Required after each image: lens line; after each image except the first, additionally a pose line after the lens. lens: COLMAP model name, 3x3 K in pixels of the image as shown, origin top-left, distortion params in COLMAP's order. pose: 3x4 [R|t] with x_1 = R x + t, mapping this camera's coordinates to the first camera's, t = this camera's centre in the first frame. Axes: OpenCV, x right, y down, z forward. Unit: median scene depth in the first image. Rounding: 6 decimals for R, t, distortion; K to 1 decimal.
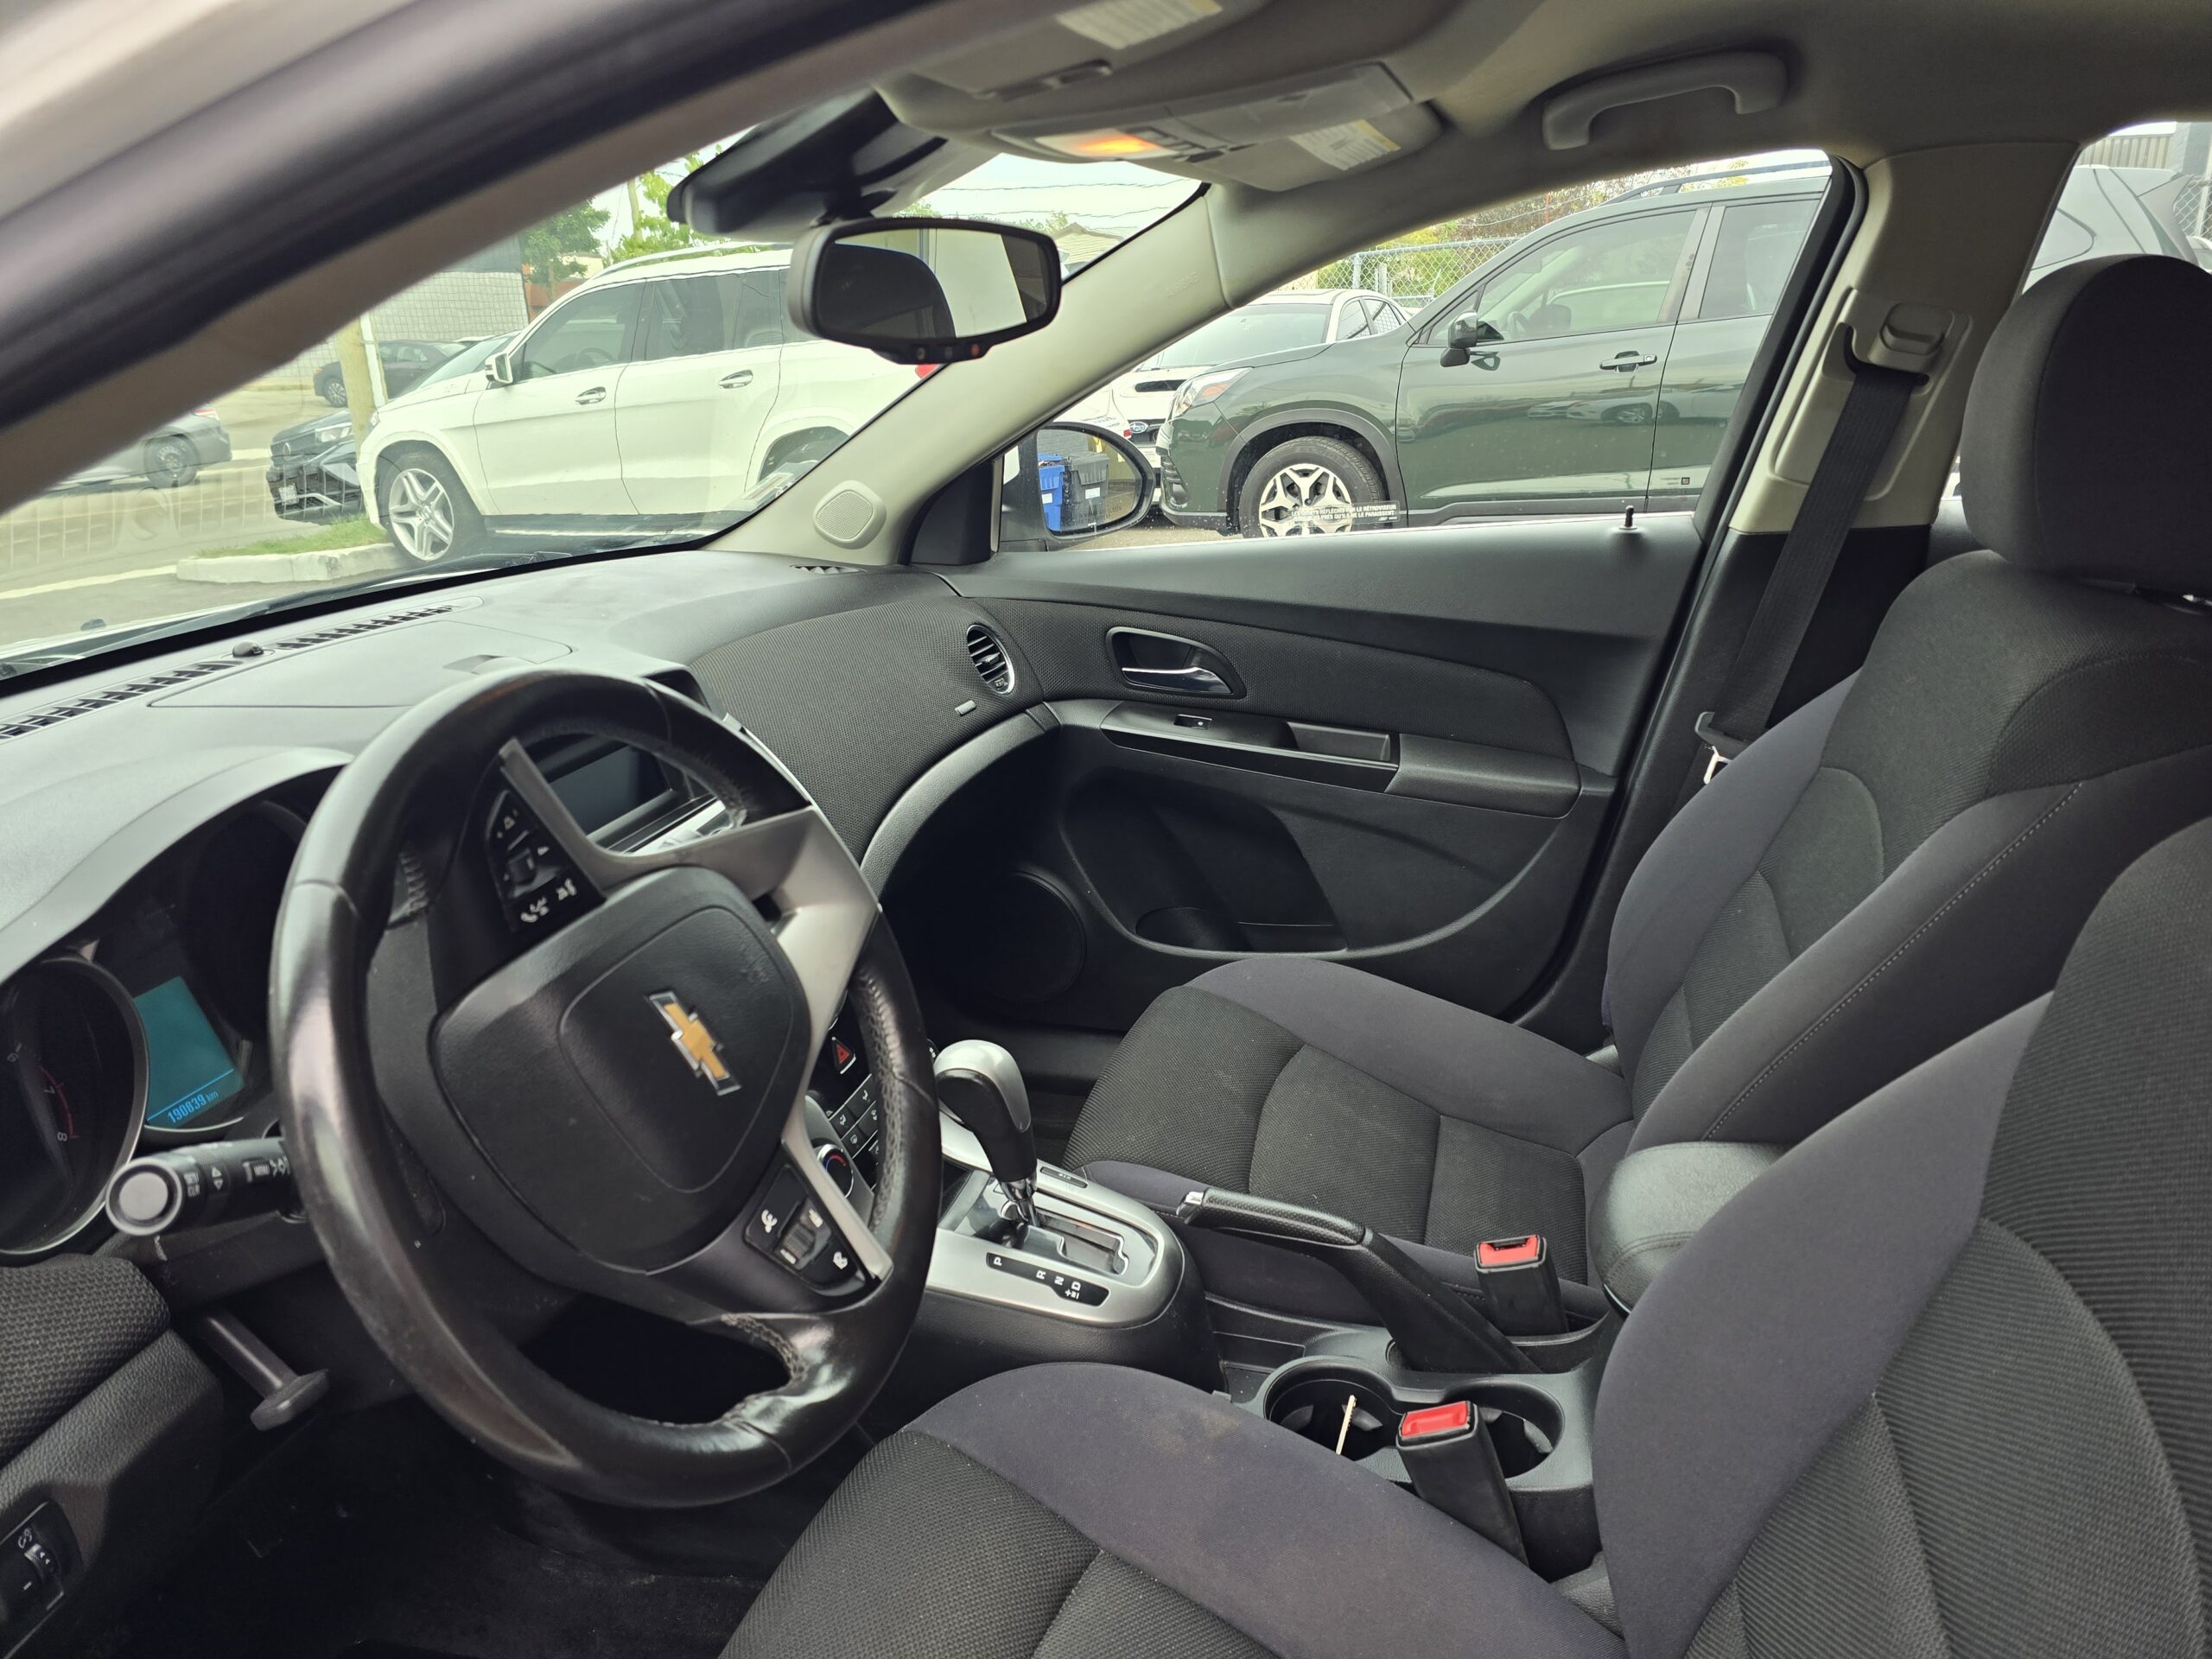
lens RADIAL K [[1465.3, 0, 1106.0], [0, 1465.3, 829.5], [0, 0, 1]] dist [0.027912, -0.036405]
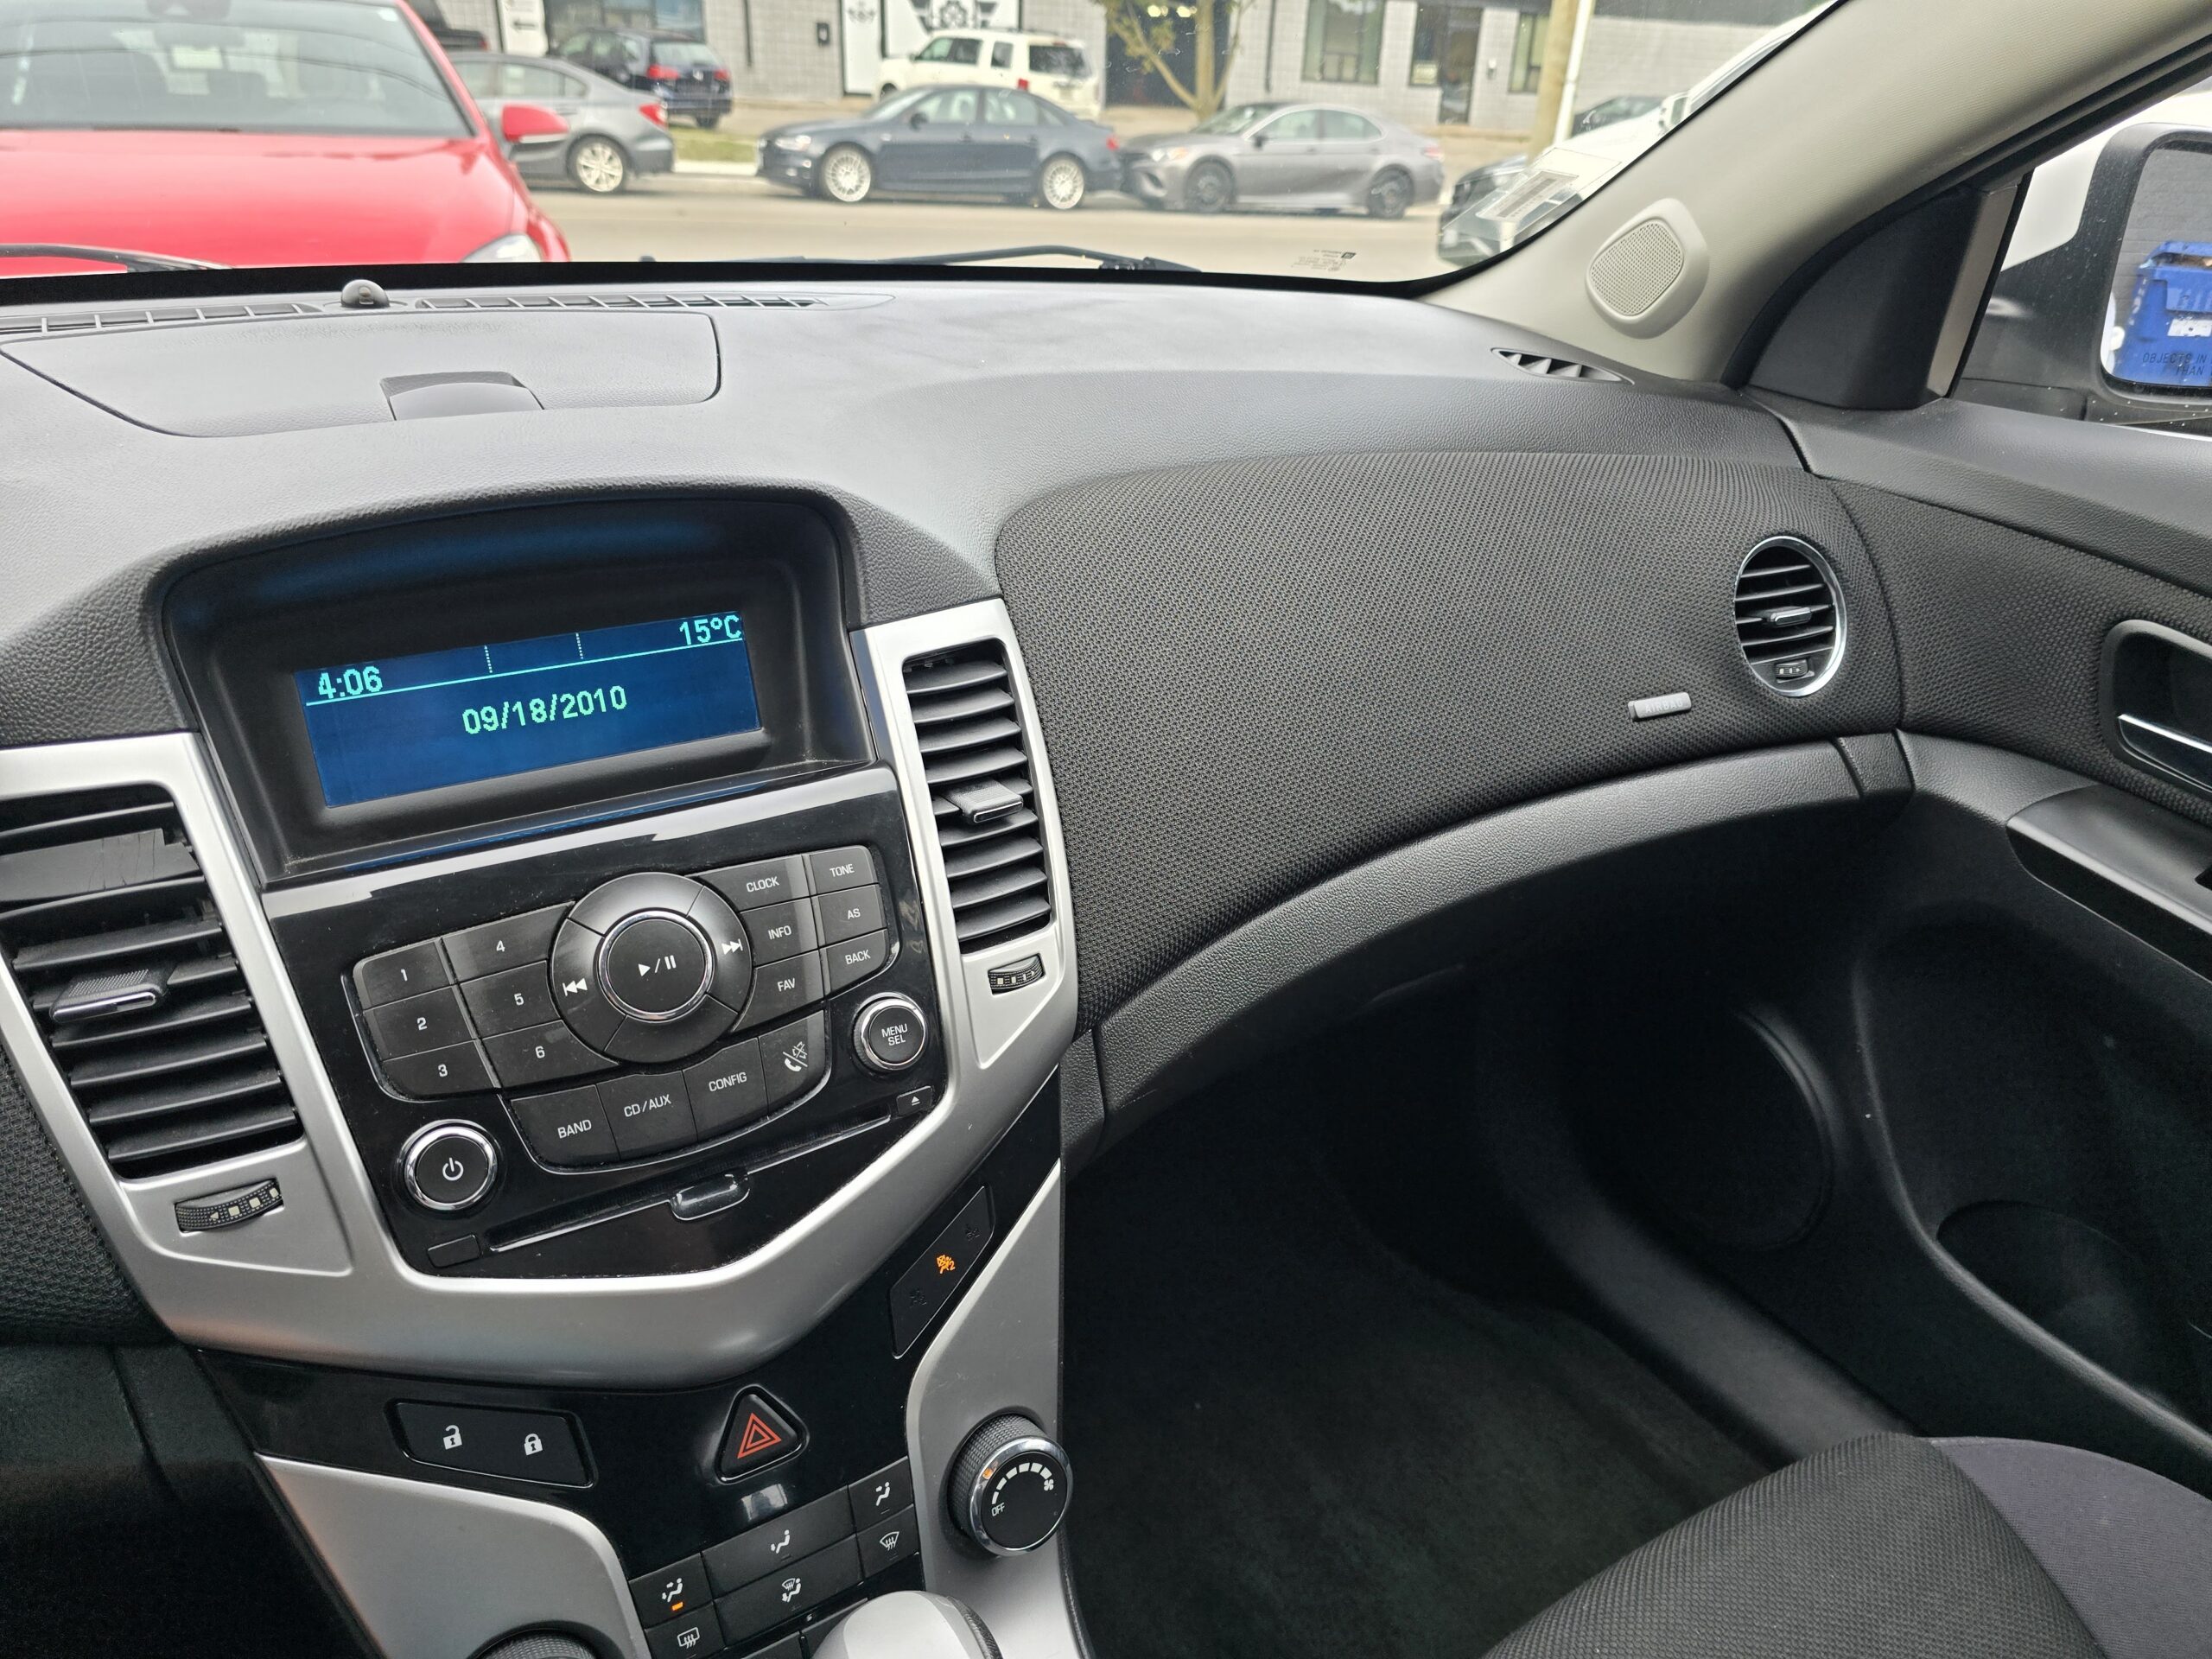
lens RADIAL K [[1478.8, 0, 1109.6], [0, 1478.8, 838.2], [0, 0, 1]] dist [0.030281, -0.053971]
pose [[0.731619, 0.356373, -0.581147, 0.061301], [-0.272357, 0.934290, 0.230052, -0.095168], [0.624944, -0.010030, 0.780605, 0.467684]]
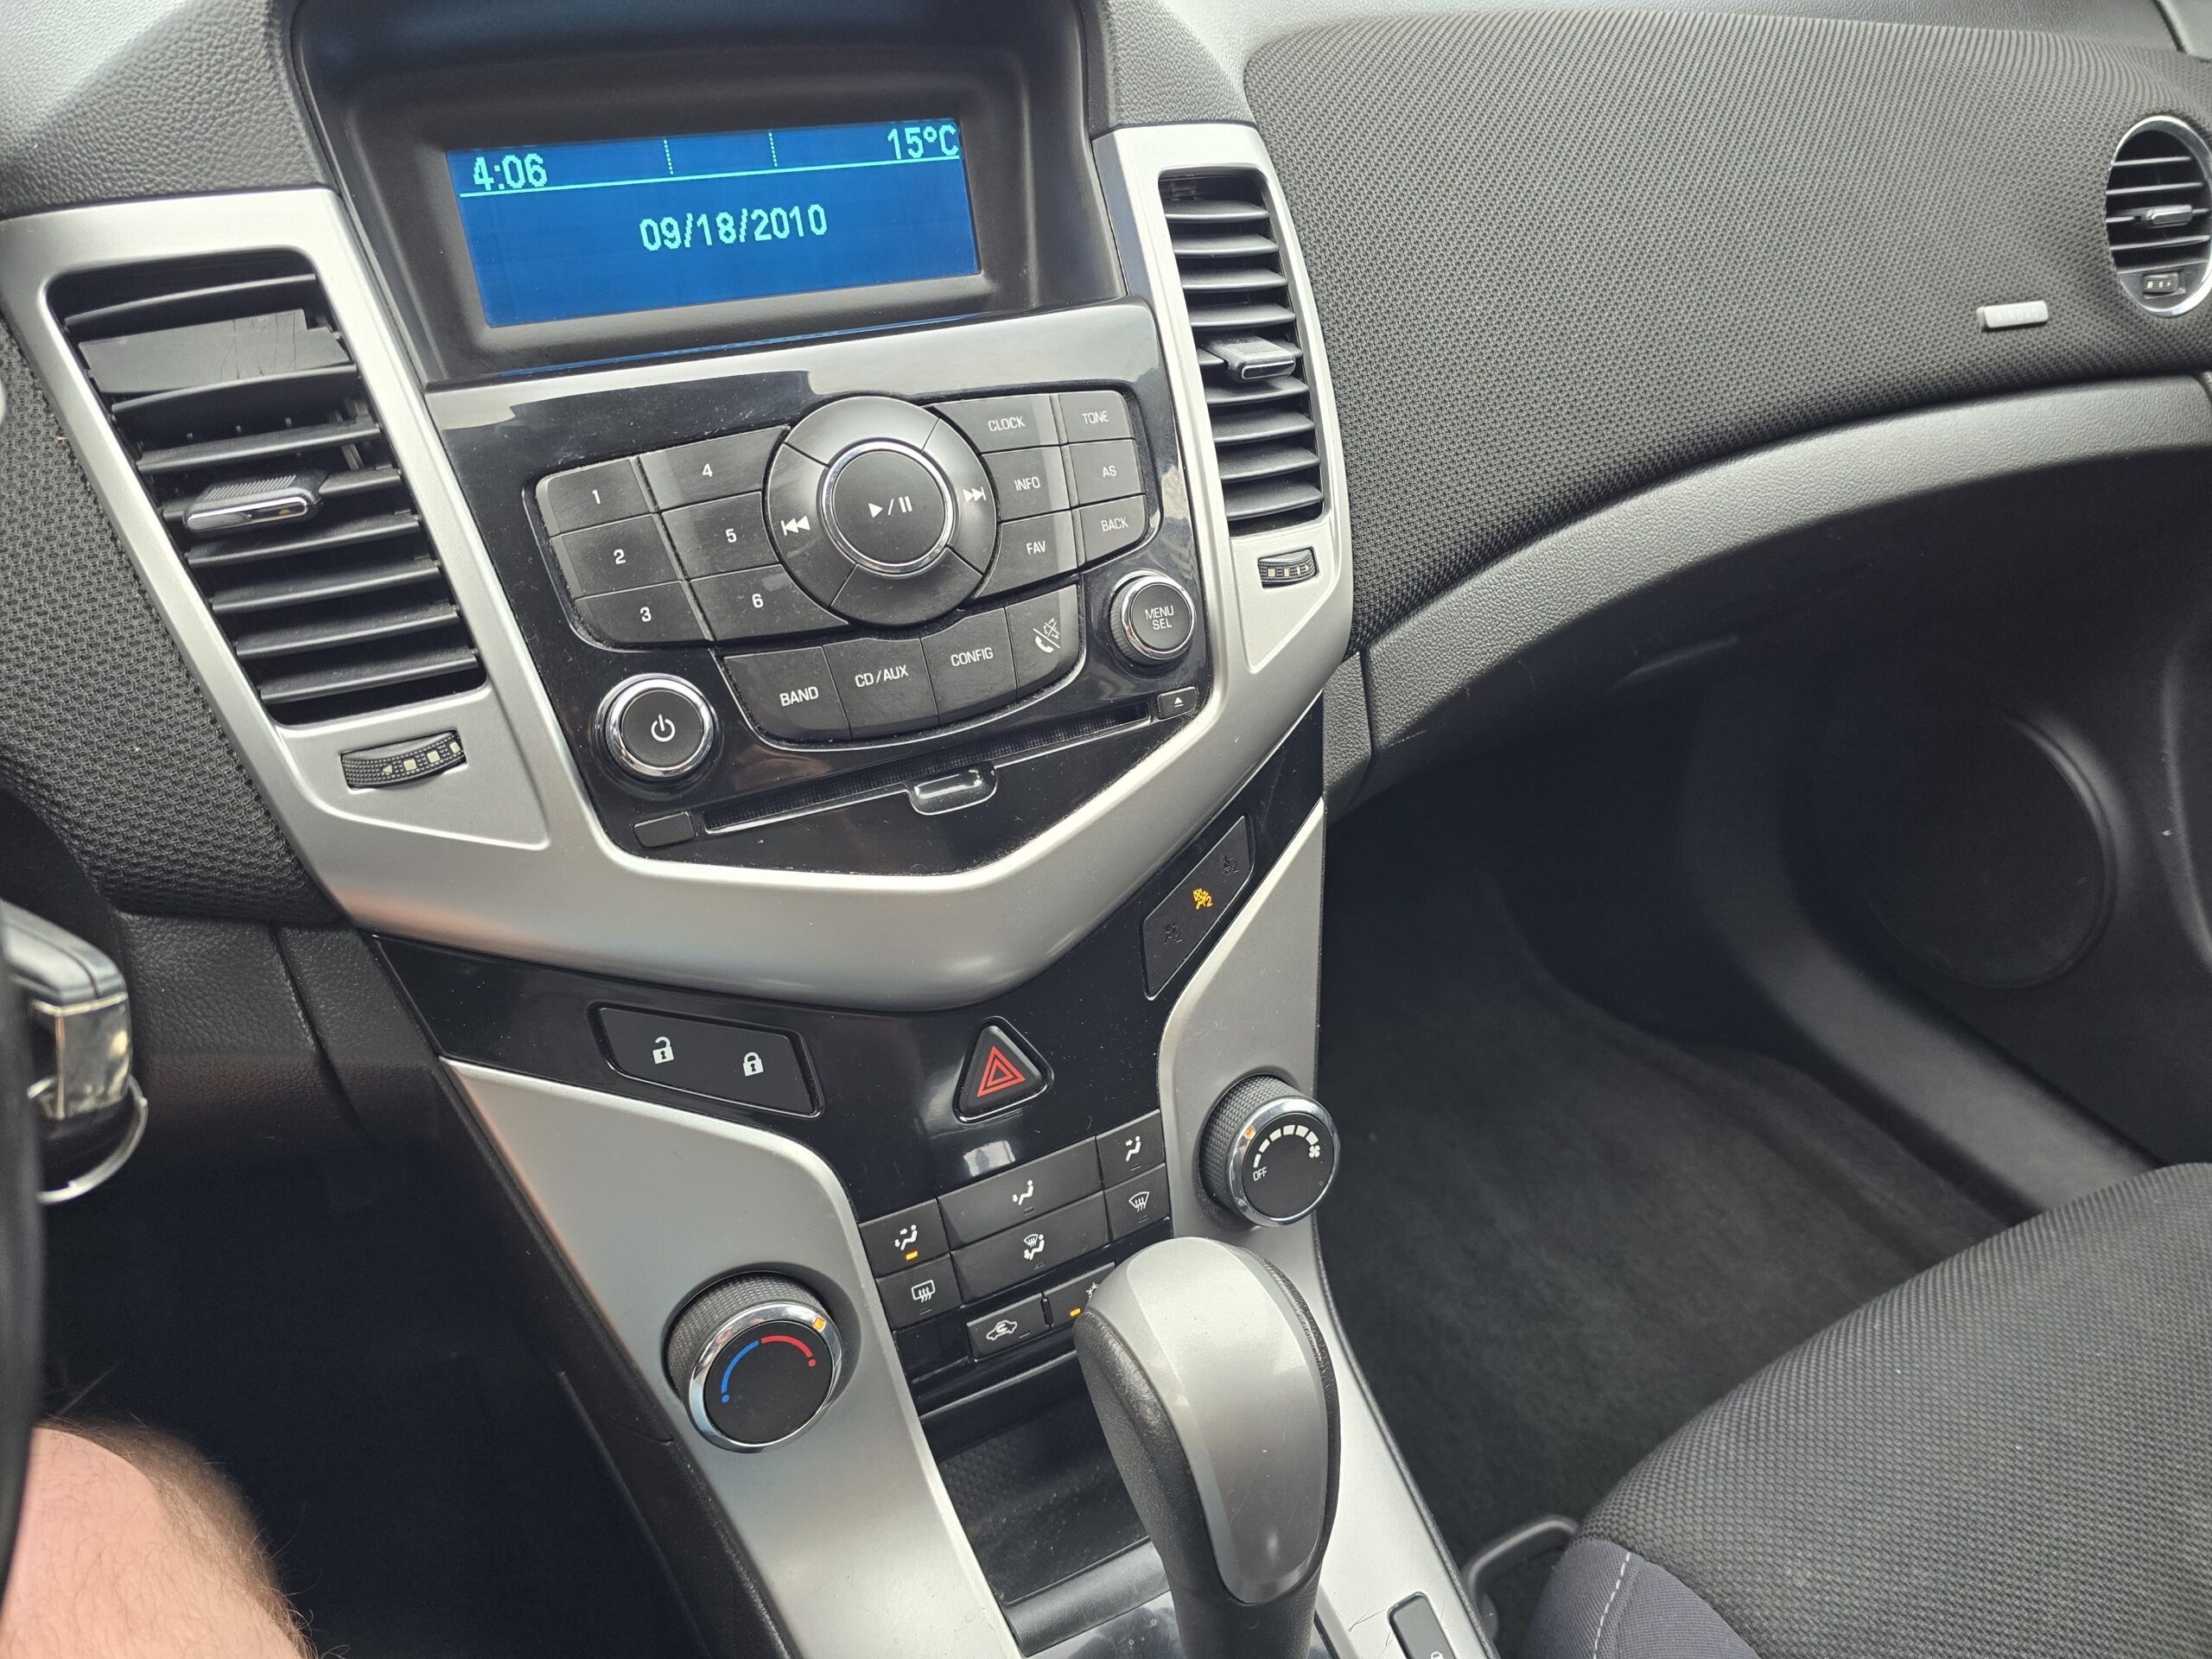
lens RADIAL K [[1493.6, 0, 1110.2], [0, 1493.6, 818.3], [0, 0, 1]] dist [0.037624, -0.083117]
pose [[0.689938, 0.441579, -0.573580, 0.023541], [-0.272167, 0.892486, 0.359714, -0.035741], [0.670754, -0.092071, 0.735943, 0.479740]]
